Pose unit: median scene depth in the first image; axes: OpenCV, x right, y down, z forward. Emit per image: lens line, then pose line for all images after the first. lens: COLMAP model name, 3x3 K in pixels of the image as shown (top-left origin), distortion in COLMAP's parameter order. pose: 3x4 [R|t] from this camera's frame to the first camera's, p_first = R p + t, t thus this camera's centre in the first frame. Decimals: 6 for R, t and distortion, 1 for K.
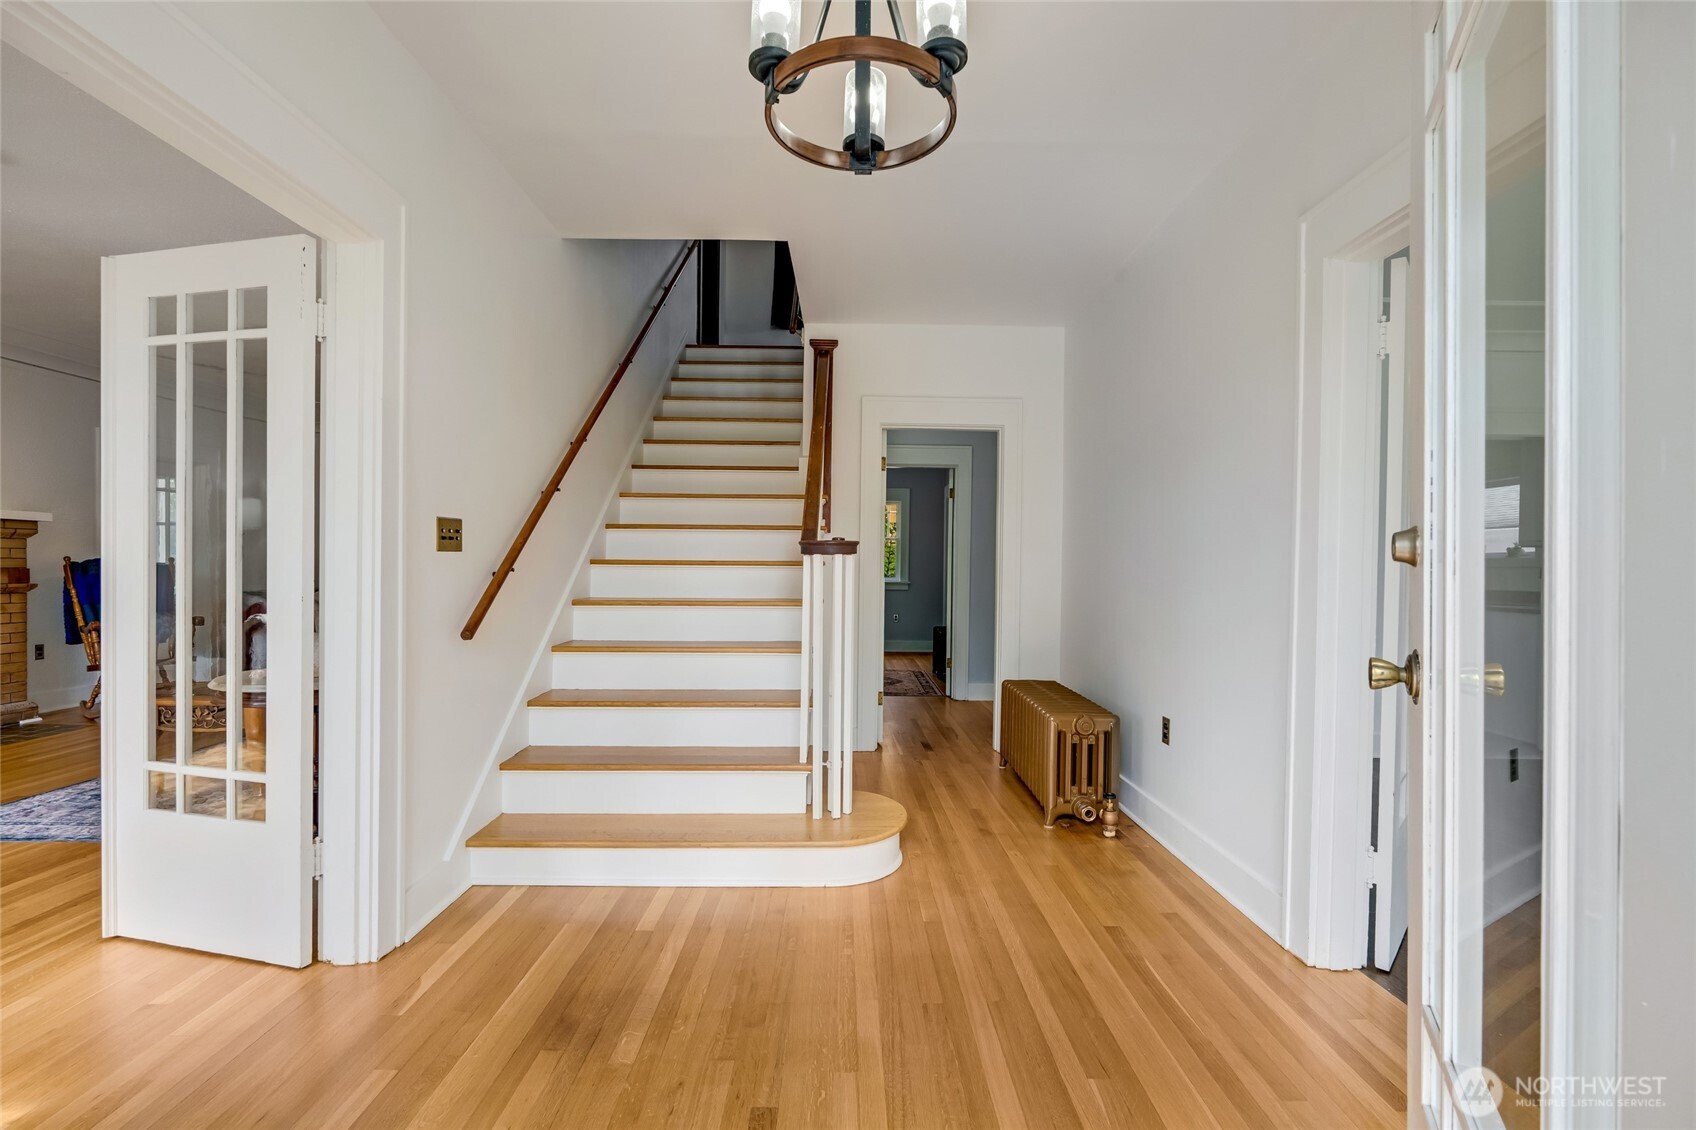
lens RADIAL K [[741.7, 0, 844.8], [0, 741.7, 555.0], [0, 0, 1]] dist [-0.006142, 0.000648]
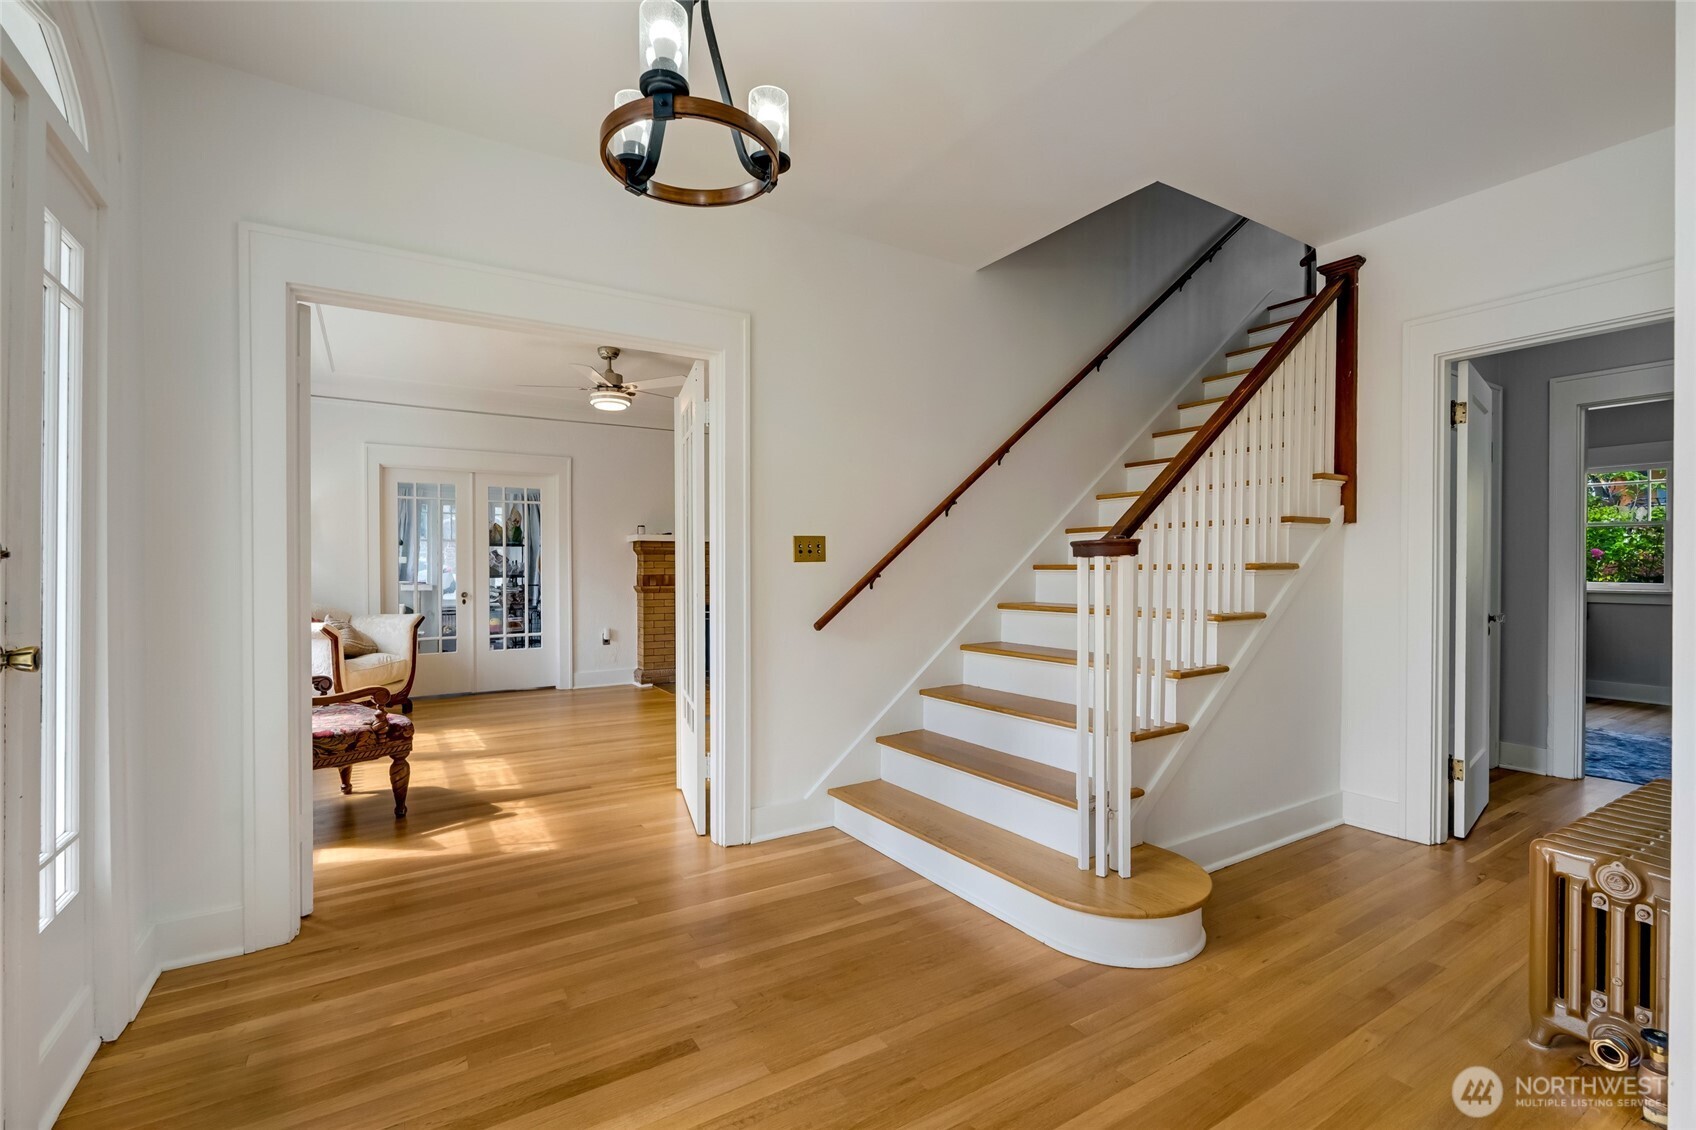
lens RADIAL K [[741.7, 0, 844.8], [0, 741.7, 555.0], [0, 0, 1]] dist [-0.006142, 0.000648]
pose [[0.528172, -0.025650, -0.848750, 0.587275], [0.018370, 0.999655, -0.018779, 0.008857], [0.848939, -0.005673, 0.528461, 0.349370]]
